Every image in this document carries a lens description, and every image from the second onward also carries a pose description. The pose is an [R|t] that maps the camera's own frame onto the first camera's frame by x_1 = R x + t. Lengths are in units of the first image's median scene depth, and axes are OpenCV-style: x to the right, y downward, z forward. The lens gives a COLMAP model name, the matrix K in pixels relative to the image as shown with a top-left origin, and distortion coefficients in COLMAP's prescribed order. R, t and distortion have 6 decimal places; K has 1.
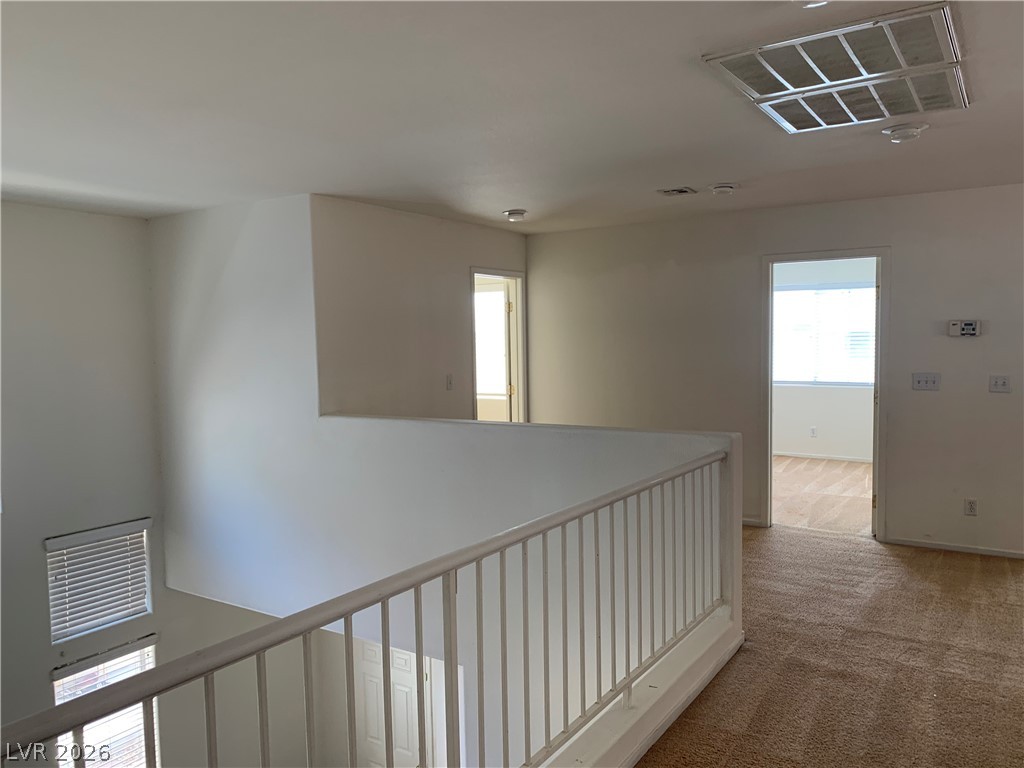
lens RADIAL K [[782.2, 0, 516.6], [0, 782.2, 389.8], [0, 0, 1]] dist [0.012527, -0.005496]
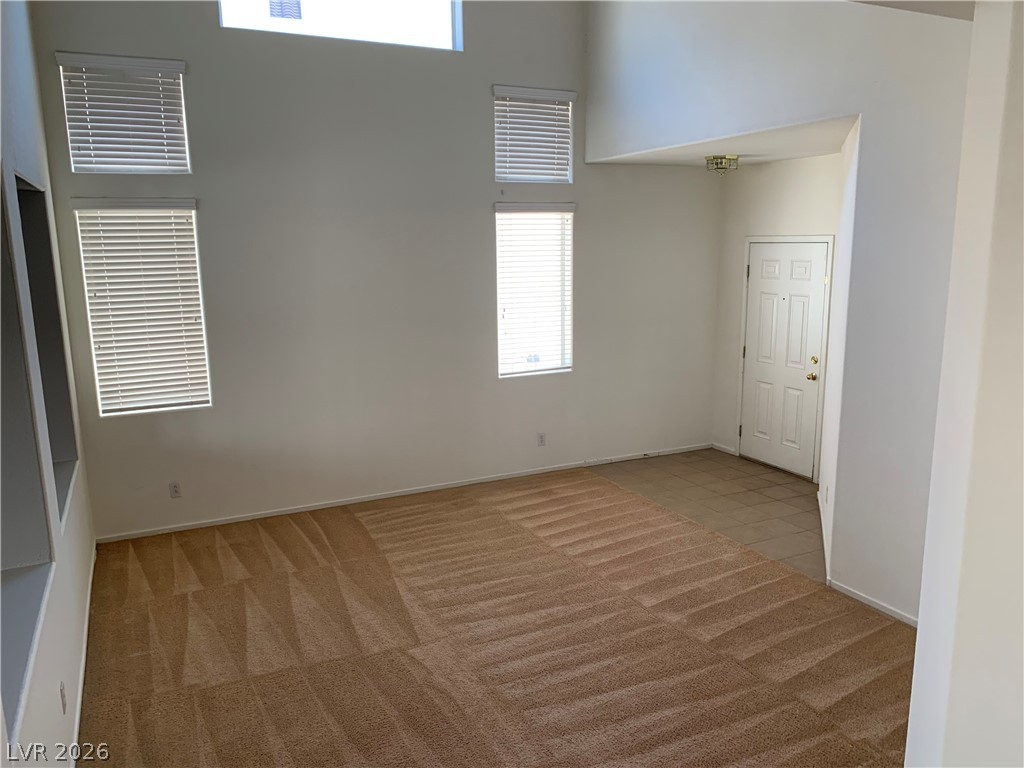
lens RADIAL K [[782.2, 0, 510.7], [0, 782.2, 384.7], [0, 0, 1]] dist [0.012527, -0.005496]
pose [[0.865486, 0.103408, -0.490144, 0.040369], [-0.041144, 0.989830, 0.136178, 0.484260], [0.499241, -0.097693, 0.860938, -0.035746]]
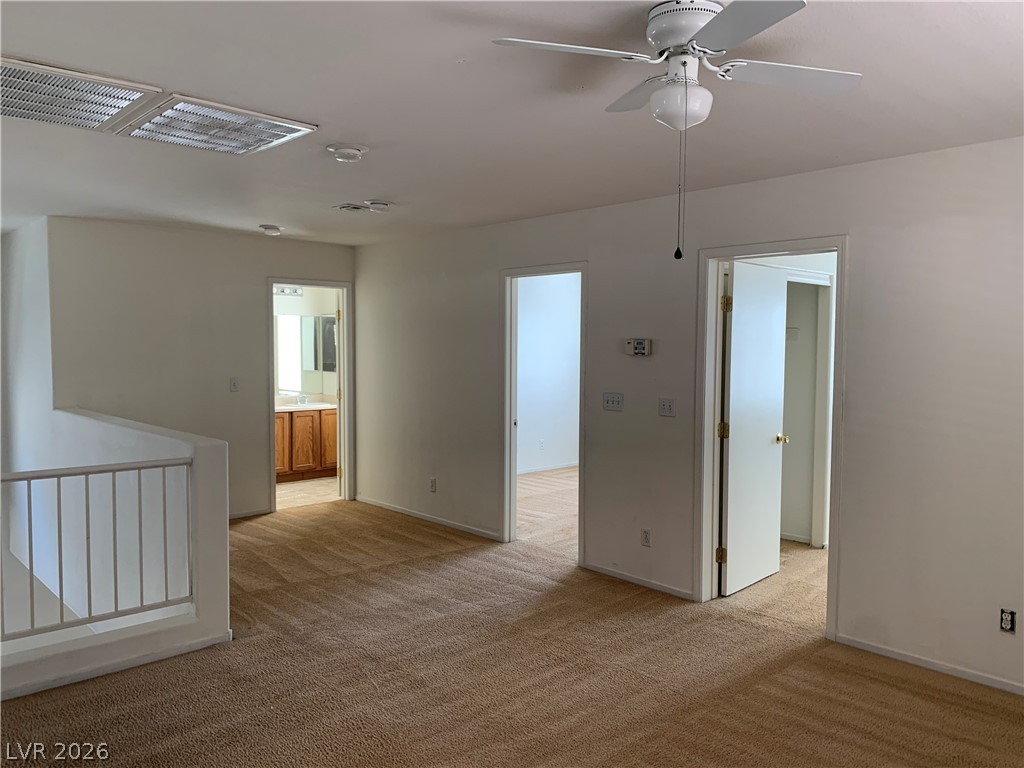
lens RADIAL K [[782.2, 0, 519.0], [0, 782.2, 383.7], [0, 0, 1]] dist [0.012527, -0.005496]
pose [[0.970205, 0.036881, -0.239460, 0.650077], [-0.039756, 0.999184, -0.007187, -0.021594], [0.239000, 0.016493, 0.970880, 0.051393]]
